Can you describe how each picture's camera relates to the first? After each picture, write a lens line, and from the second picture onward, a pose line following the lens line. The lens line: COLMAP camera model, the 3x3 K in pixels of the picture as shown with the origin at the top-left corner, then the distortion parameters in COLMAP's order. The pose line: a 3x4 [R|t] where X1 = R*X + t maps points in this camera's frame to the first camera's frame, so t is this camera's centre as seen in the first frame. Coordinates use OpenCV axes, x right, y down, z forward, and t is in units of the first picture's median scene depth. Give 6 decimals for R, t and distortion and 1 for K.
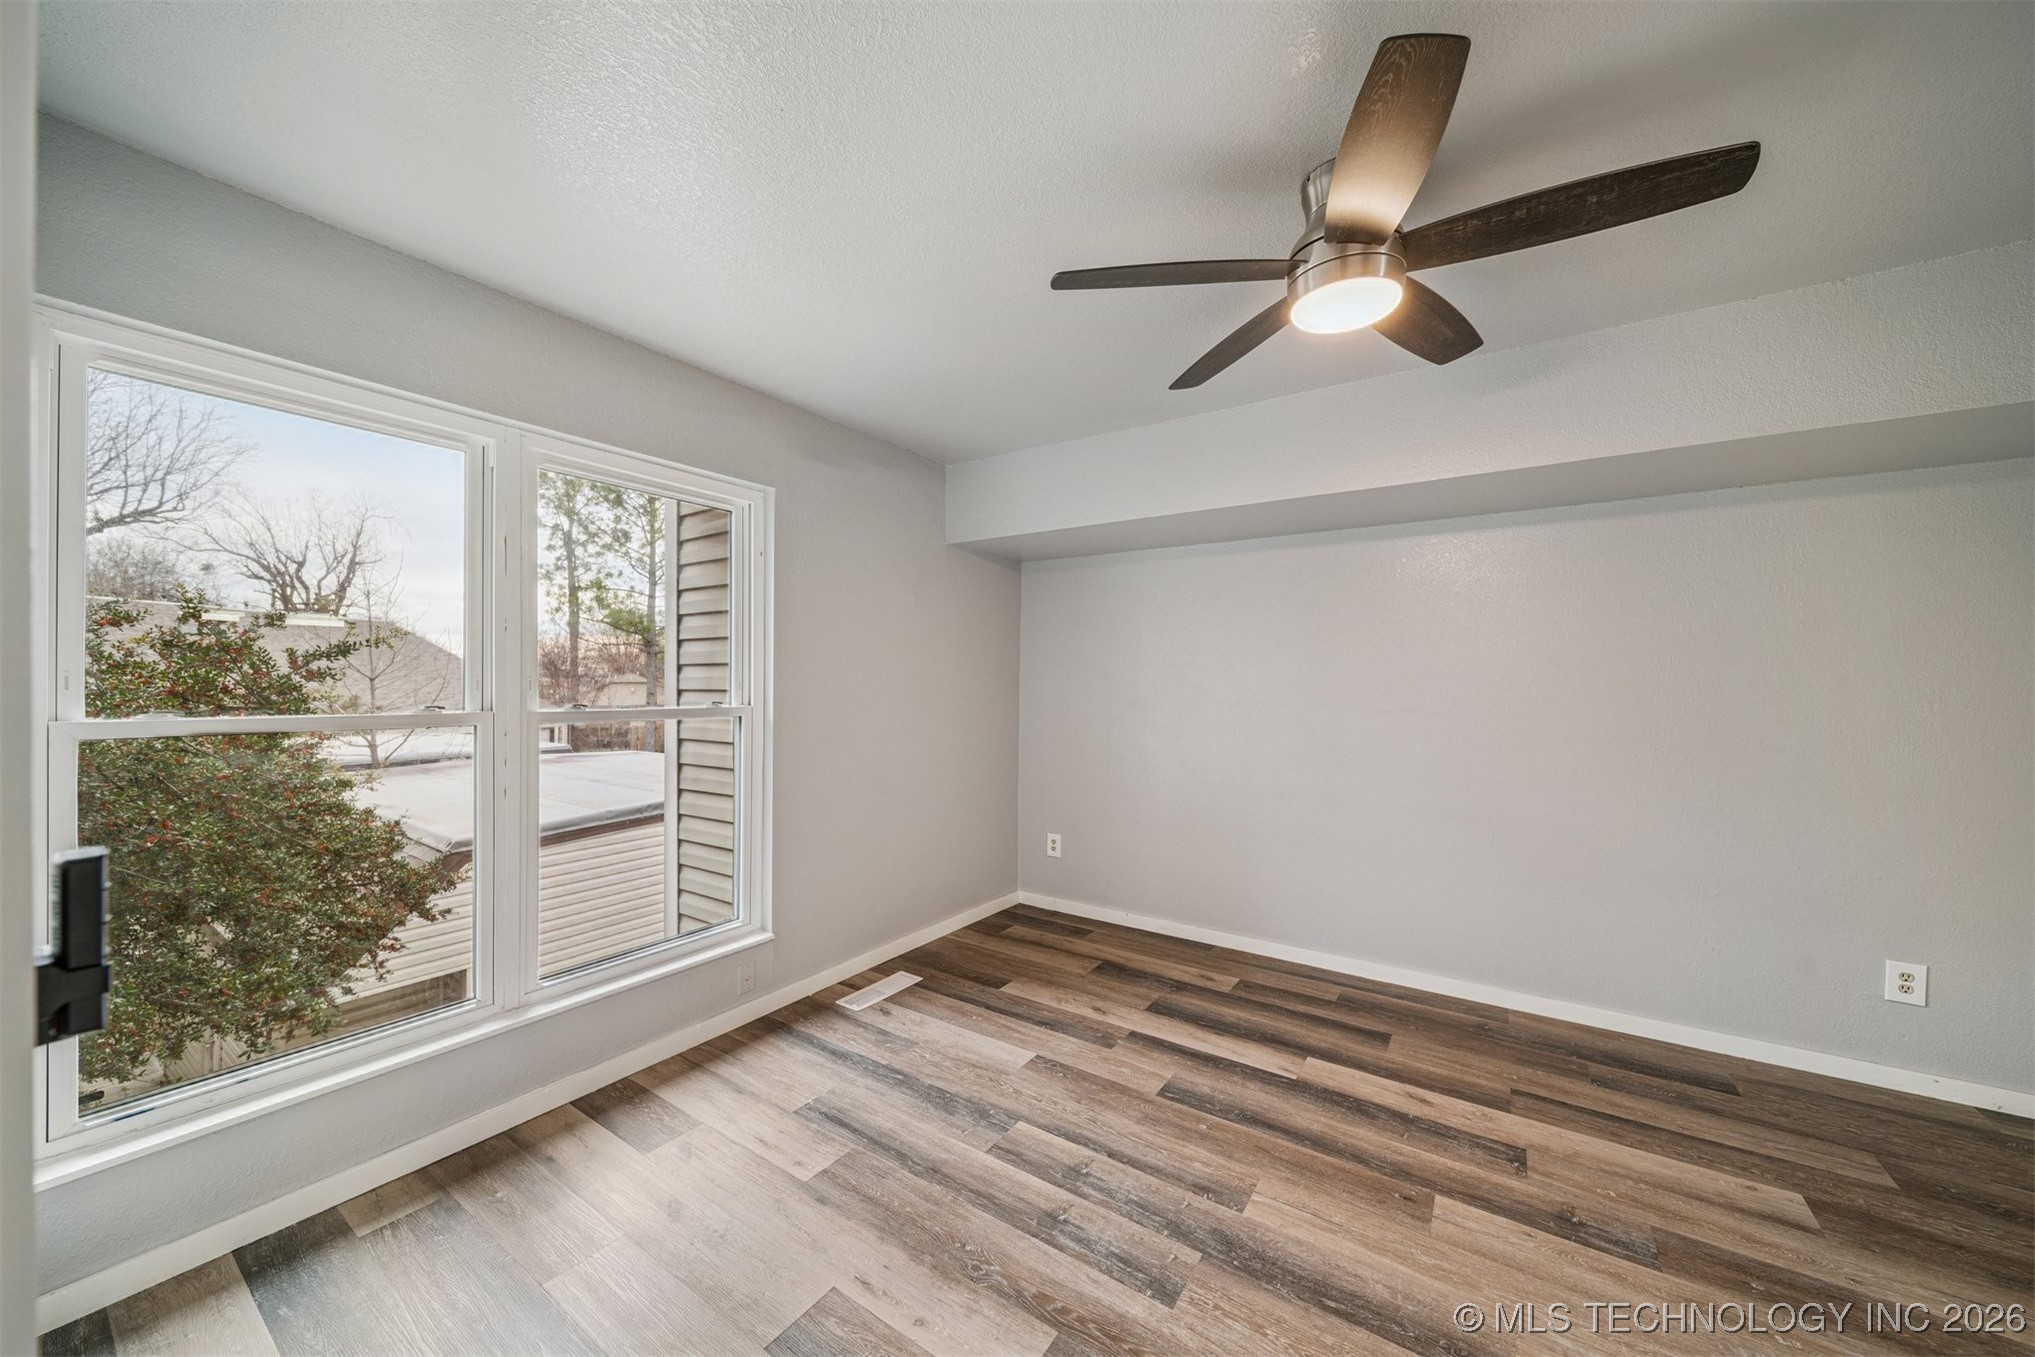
lens RADIAL K [[721.3, 0, 1012.3], [0, 721.3, 682.7], [0, 0, 1]] dist [0.005916, -0.001713]
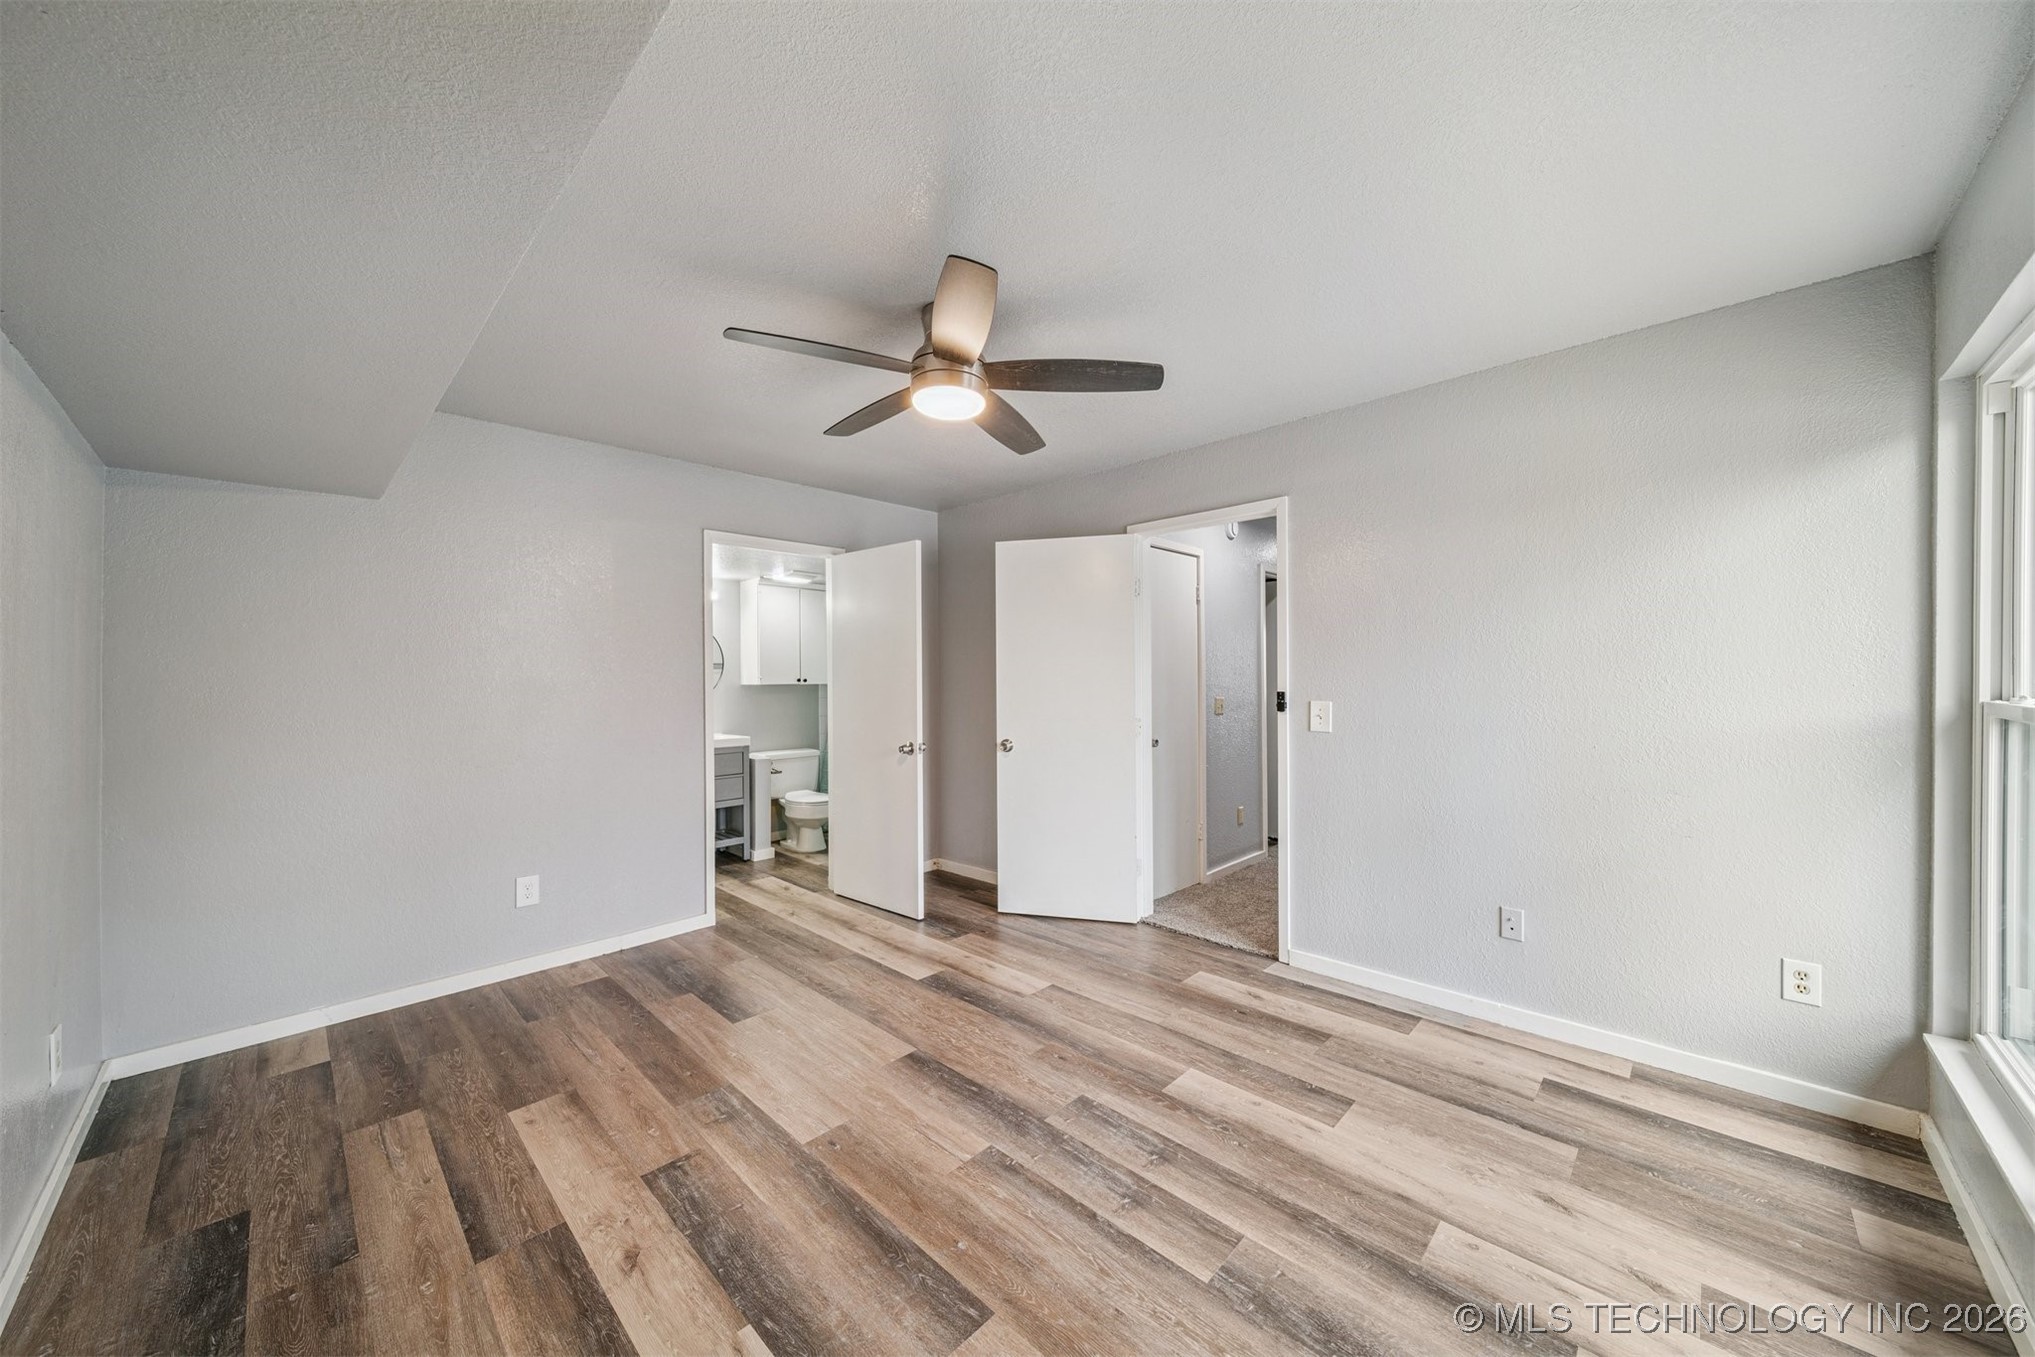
lens RADIAL K [[721.3, 0, 1012.9], [0, 721.3, 675.3], [0, 0, 1]] dist [0.005916, -0.001713]
pose [[-0.985939, 0.003317, 0.167071, 0.087593], [0.003446, 0.999994, 0.000483, 0.003734], [-0.167068, 0.001052, -0.985945, 1.957304]]
